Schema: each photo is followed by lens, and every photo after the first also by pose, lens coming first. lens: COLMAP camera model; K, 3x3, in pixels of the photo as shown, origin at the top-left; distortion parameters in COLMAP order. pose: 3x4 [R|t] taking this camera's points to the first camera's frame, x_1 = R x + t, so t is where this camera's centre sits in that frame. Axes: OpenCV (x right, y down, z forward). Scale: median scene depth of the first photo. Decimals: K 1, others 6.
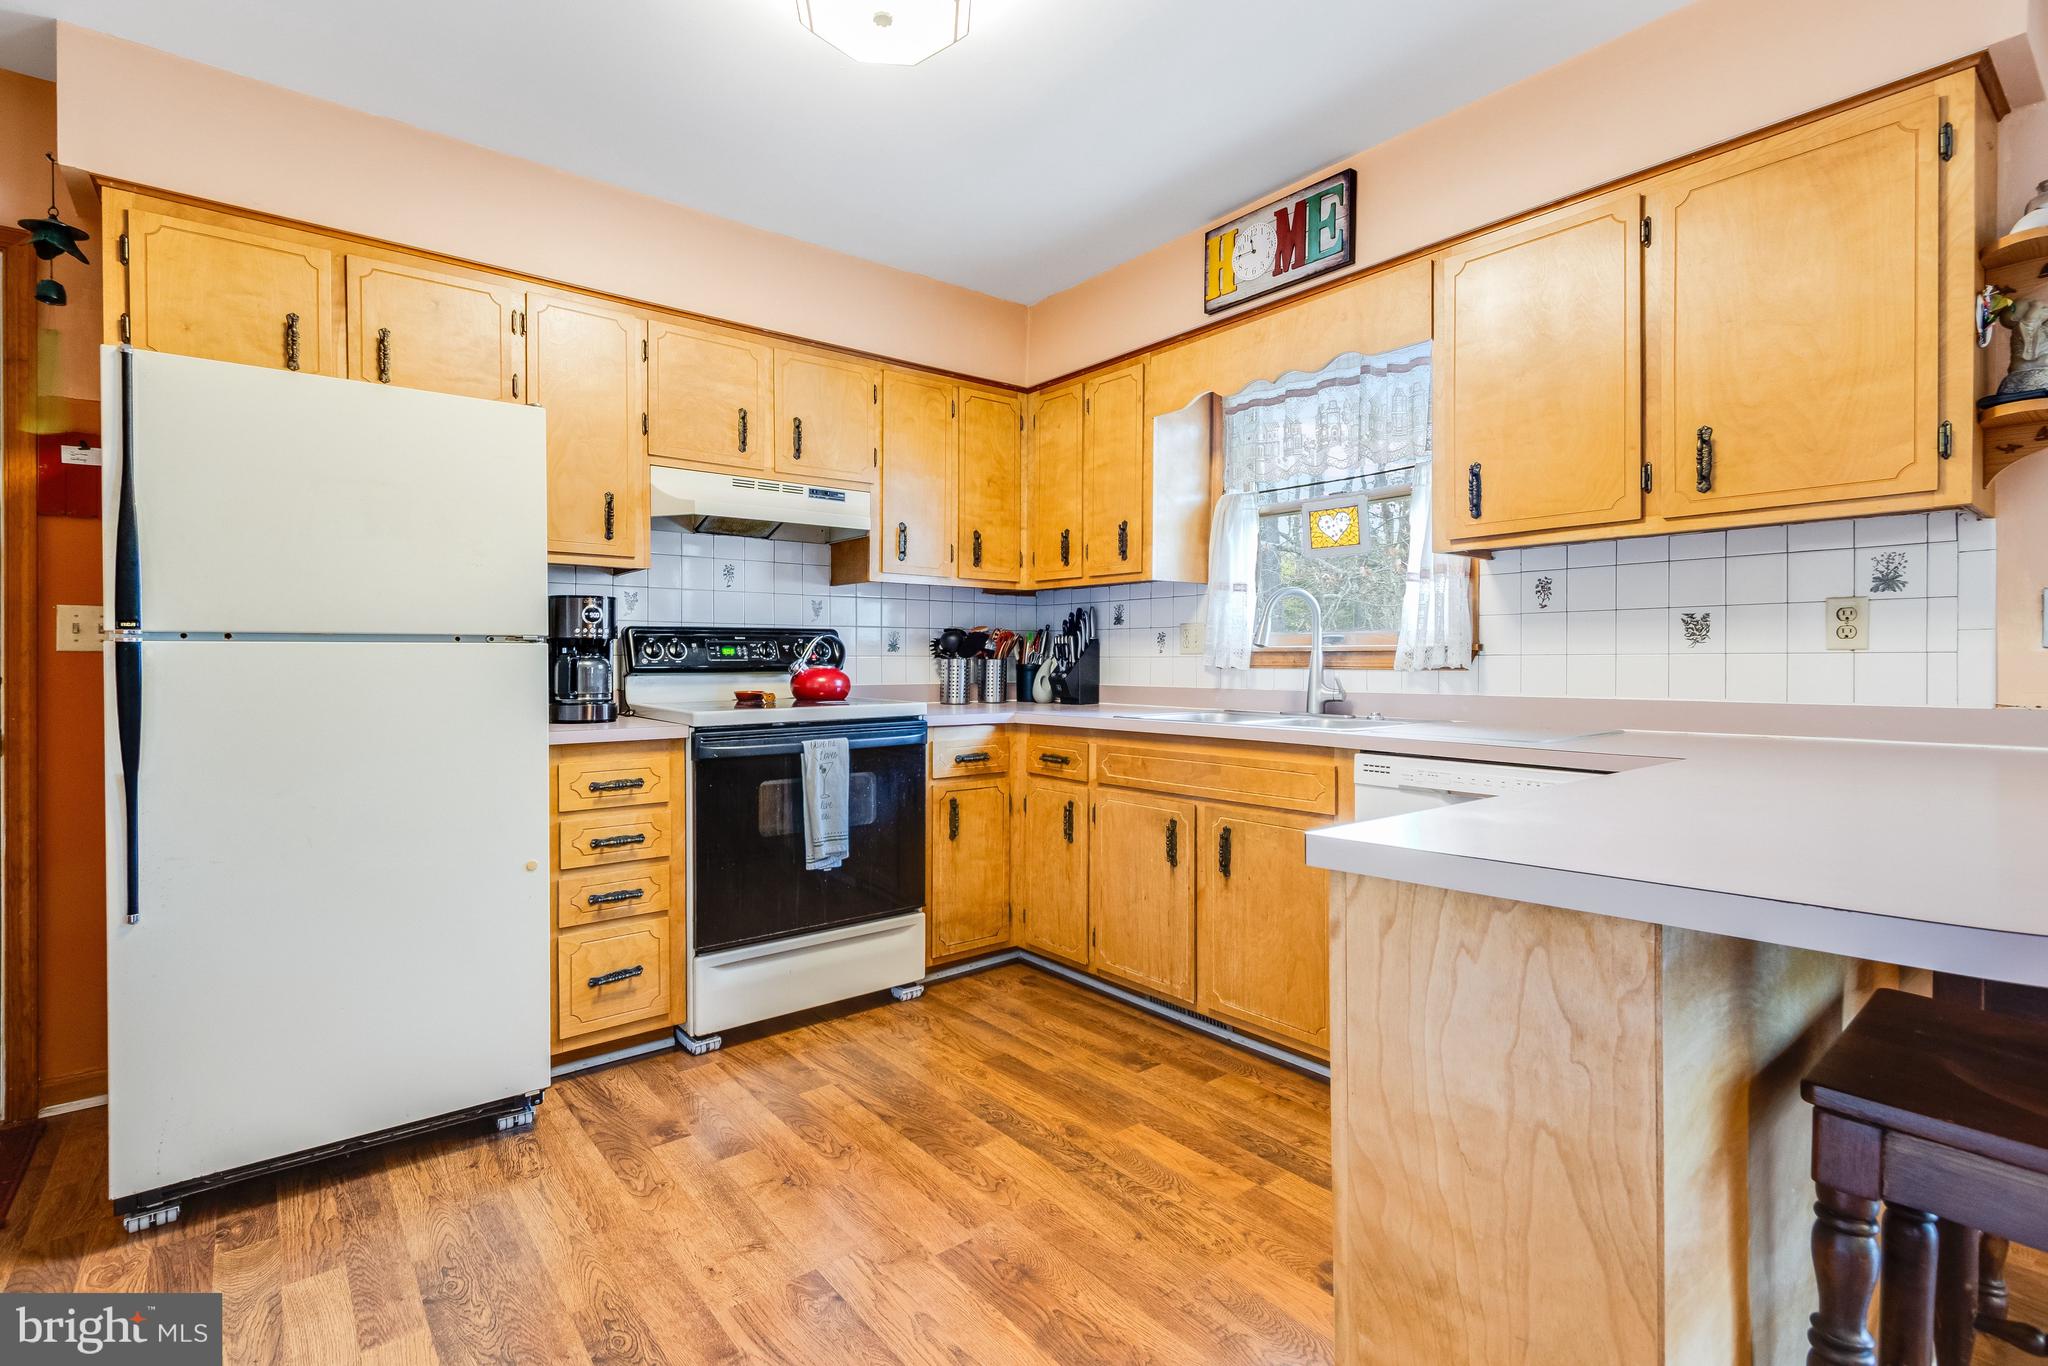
lens RADIAL K [[958.1, 0, 985.7], [0, 958.1, 670.6], [0, 0, 1]] dist [0.011137, -0.005123]
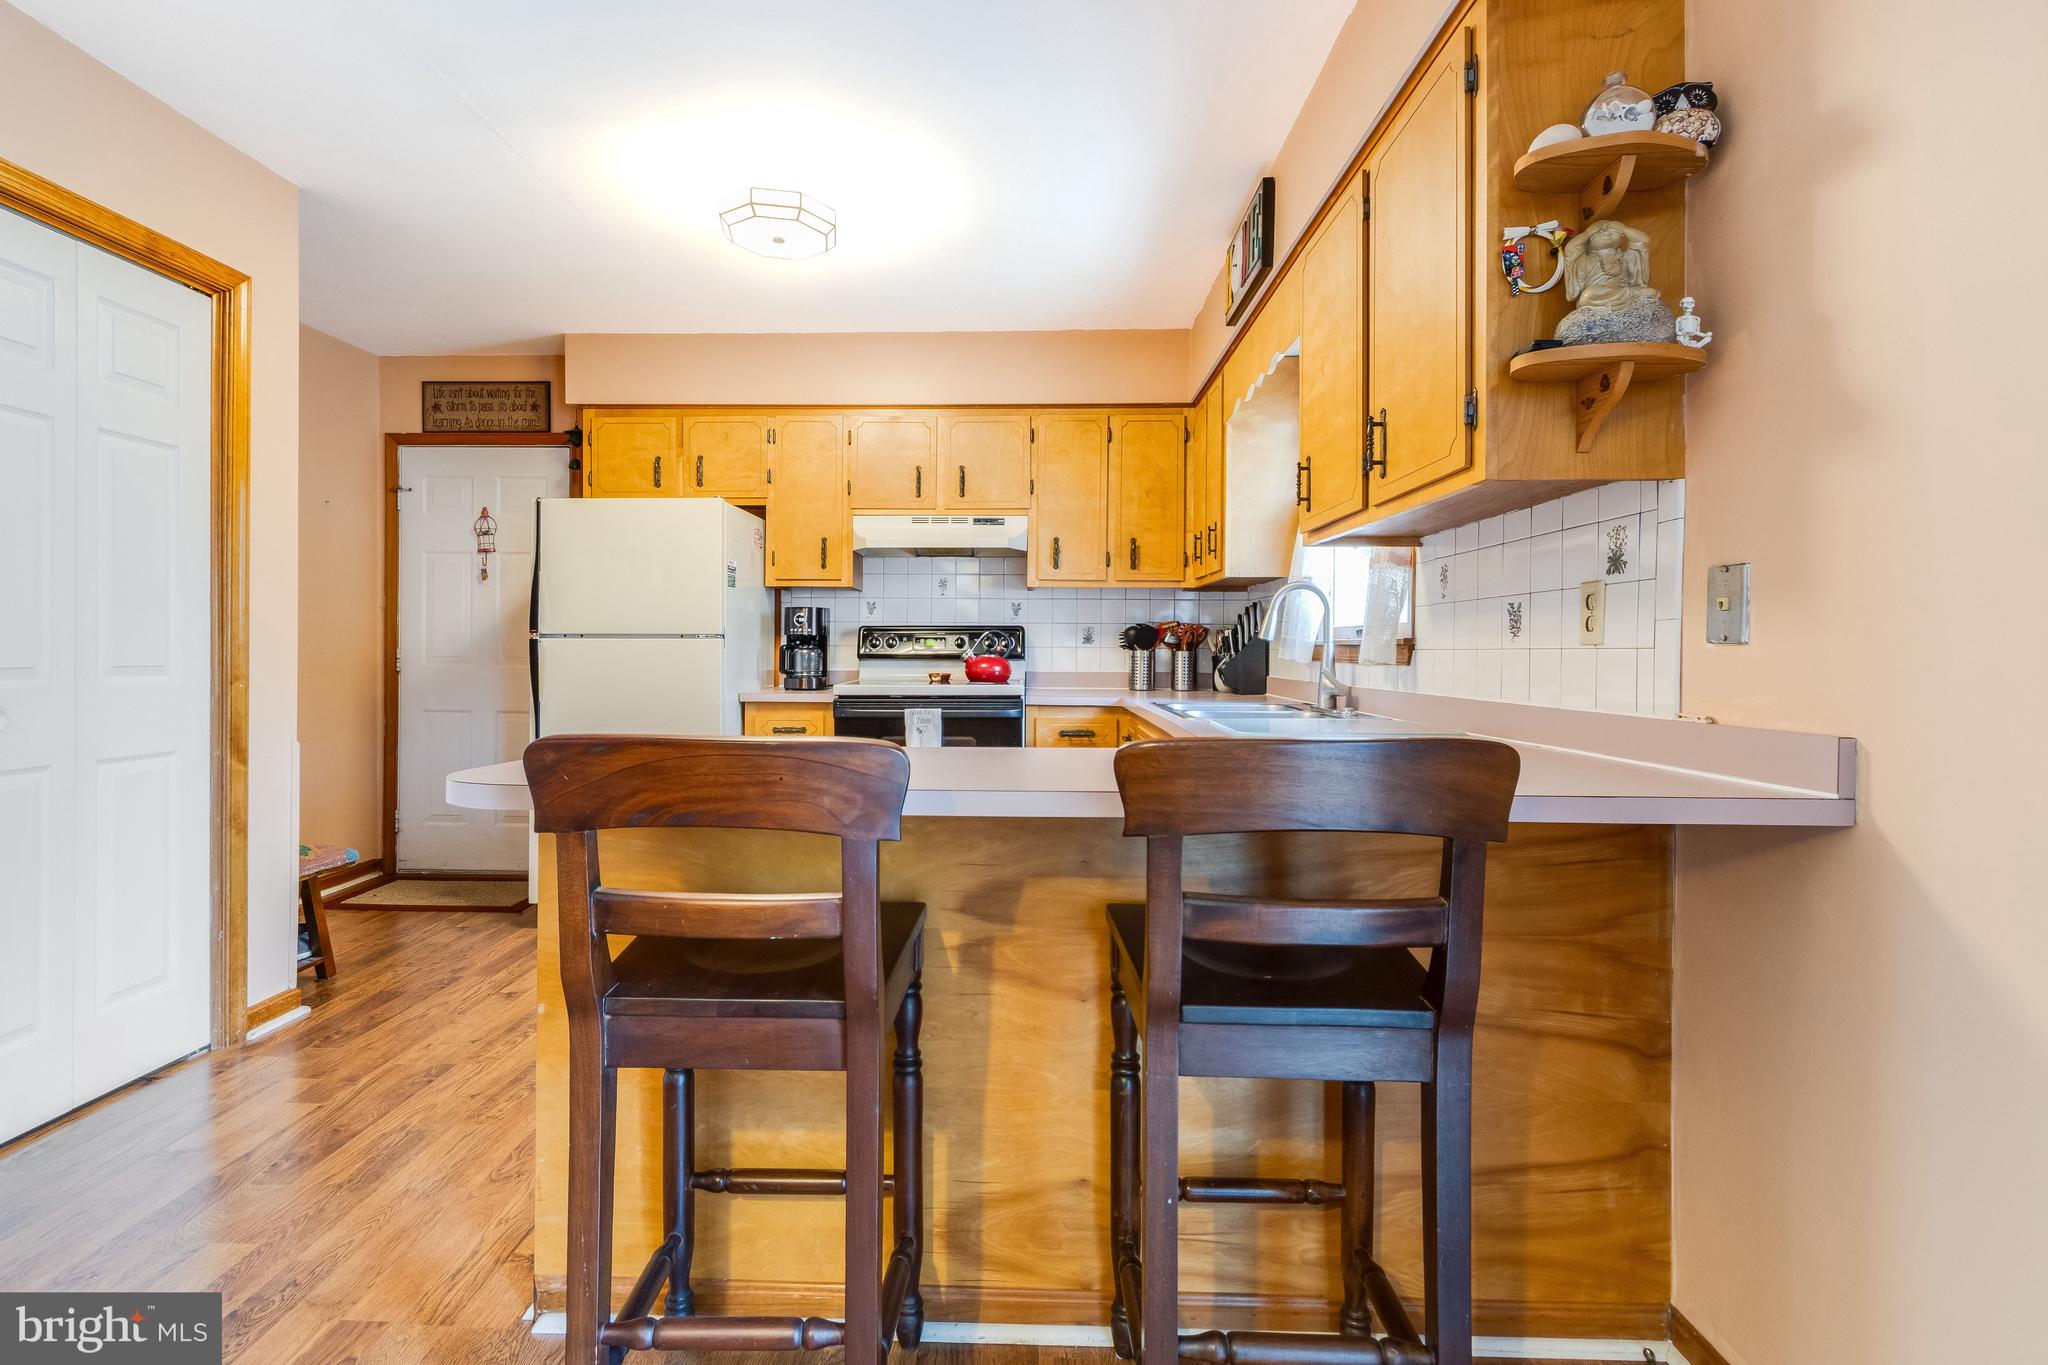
lens RADIAL K [[958.1, 0, 978.1], [0, 958.1, 644.5], [0, 0, 1]] dist [0.011137, -0.005123]
pose [[0.760903, 0.002599, -0.648861, 0.735884], [-0.013807, 0.999830, -0.012186, -0.003442], [0.648719, 0.018231, 0.760810, 0.021023]]
